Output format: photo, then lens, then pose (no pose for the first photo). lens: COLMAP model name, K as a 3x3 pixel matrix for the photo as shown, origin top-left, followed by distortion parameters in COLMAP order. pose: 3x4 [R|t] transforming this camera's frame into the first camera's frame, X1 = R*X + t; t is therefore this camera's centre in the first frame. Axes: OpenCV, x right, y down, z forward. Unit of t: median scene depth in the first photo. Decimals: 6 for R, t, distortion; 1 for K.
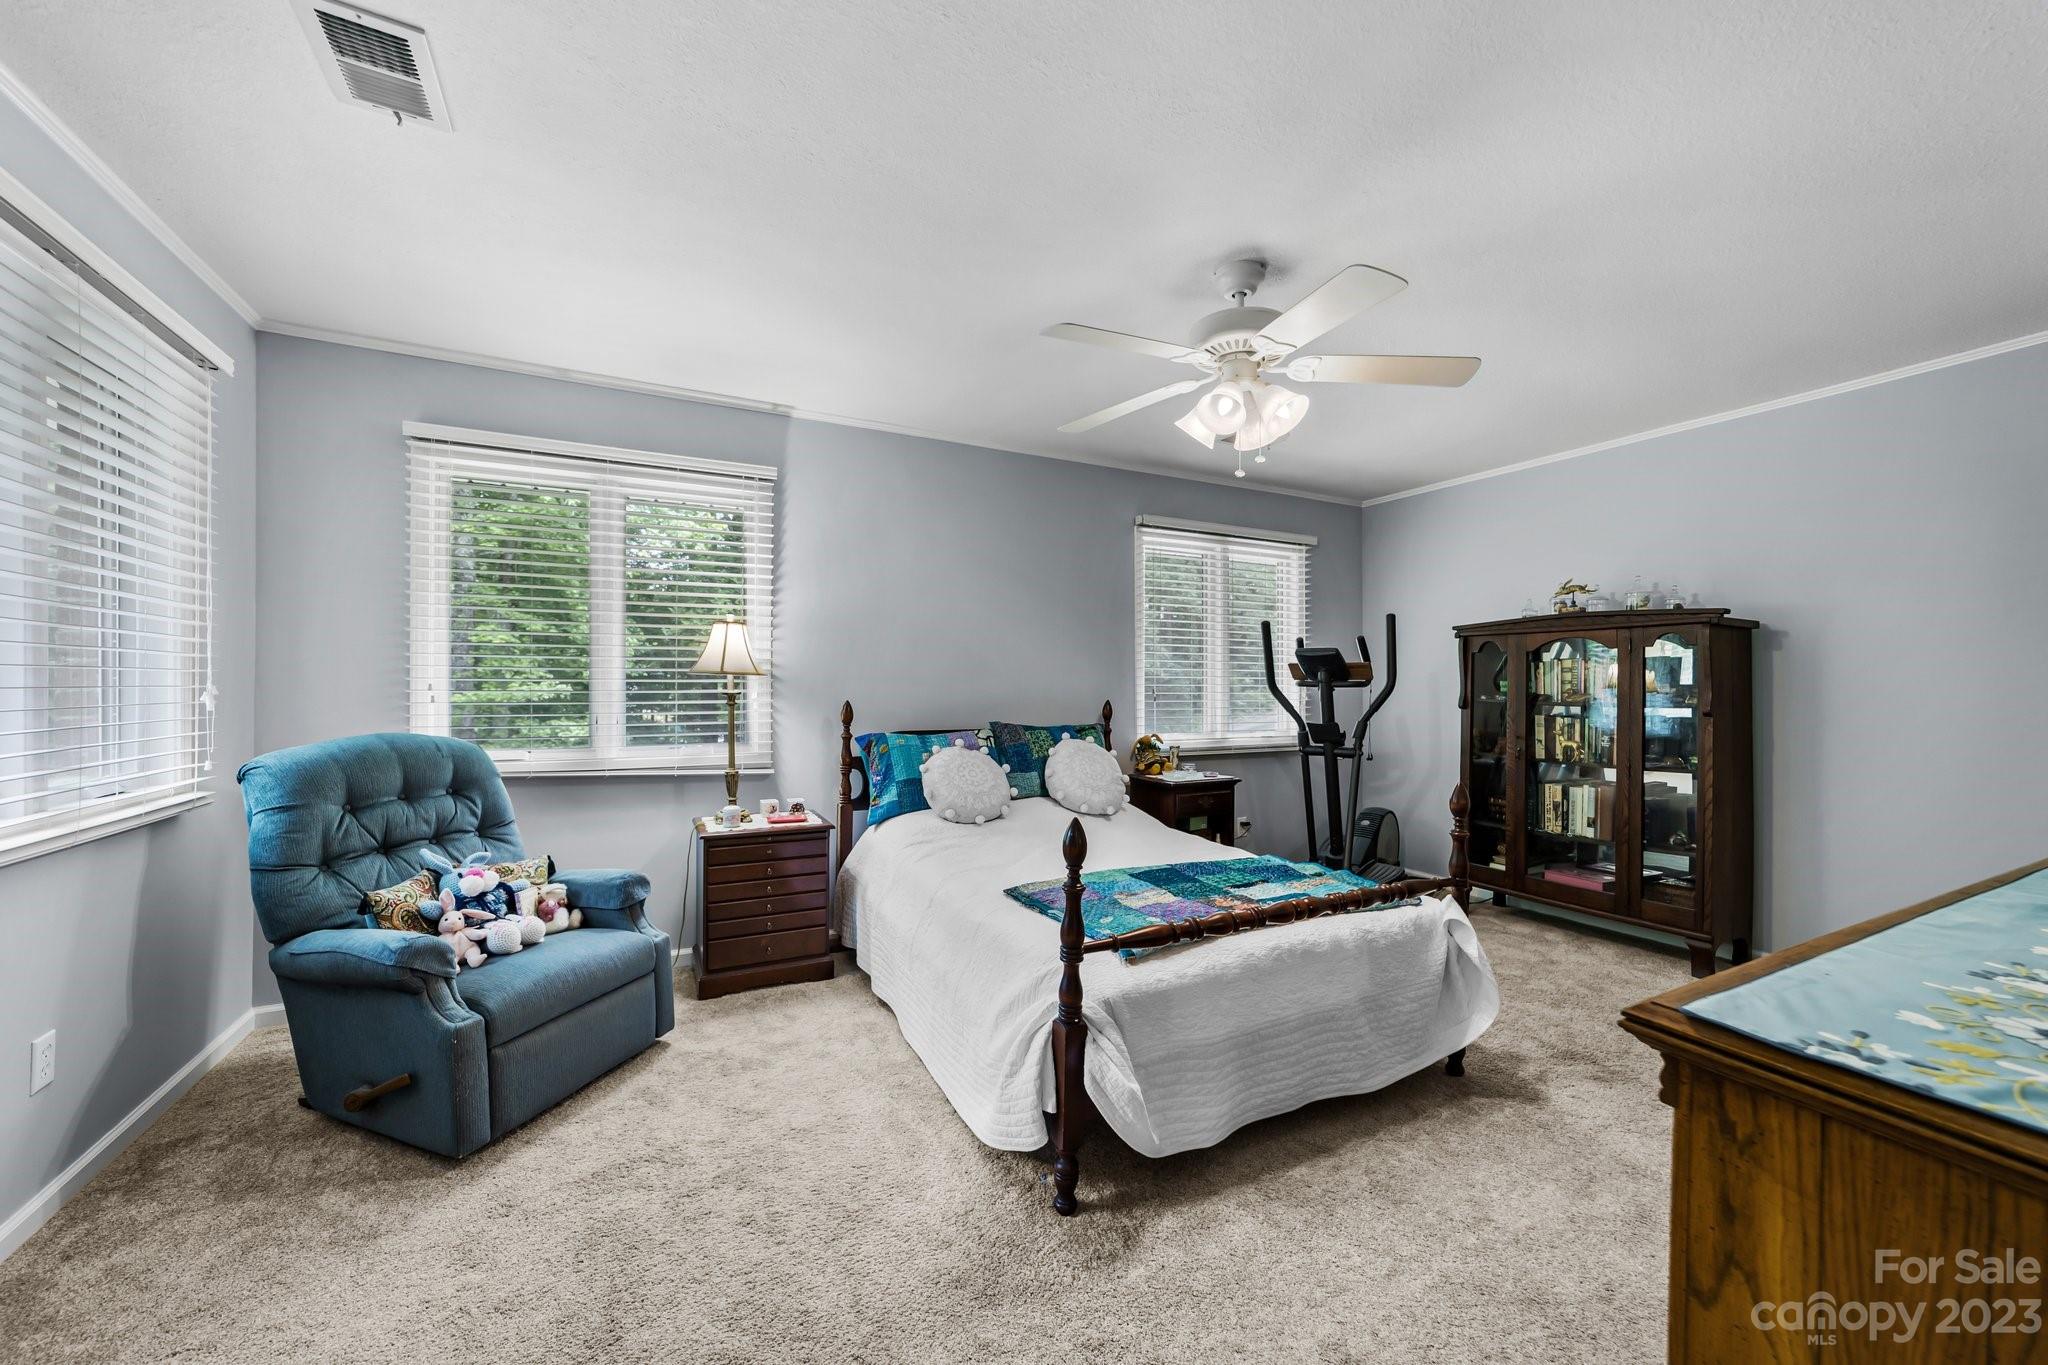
lens RADIAL K [[790.7, 0, 1024.5], [0, 790.7, 692.5], [0, 0, 1]] dist [-0.019198, 0.009244]
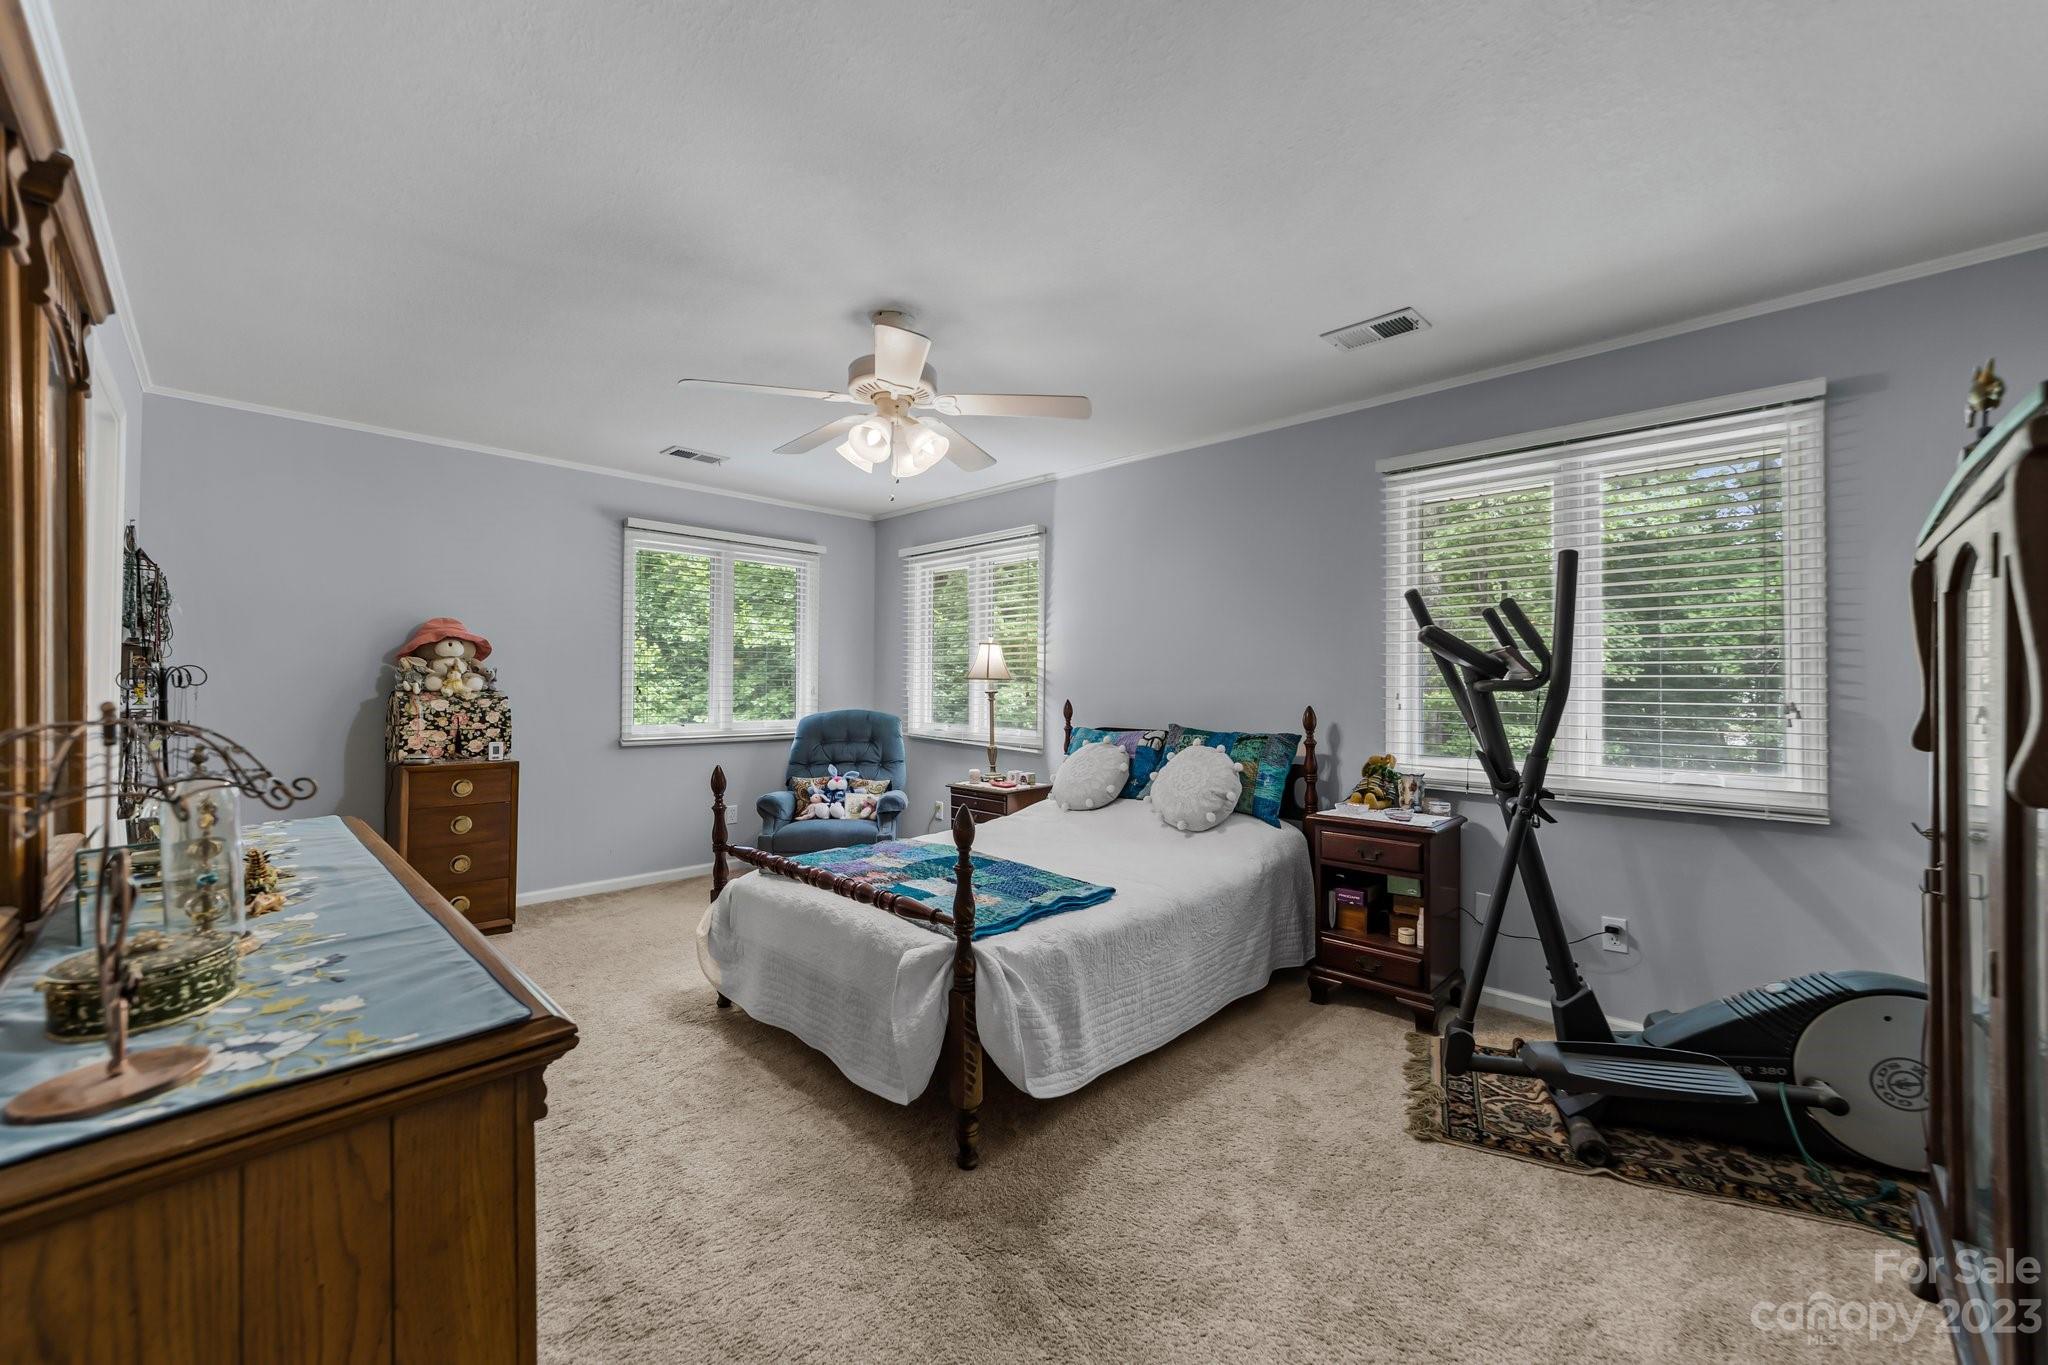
lens RADIAL K [[790.7, 0, 1024.5], [0, 790.7, 692.5], [0, 0, 1]] dist [-0.019198, 0.009244]
pose [[0.307889, 0.003742, -0.951415, 1.189470], [-0.011956, 0.999929, 0.000064, -0.000901], [0.951347, 0.011355, 0.307911, 0.713594]]
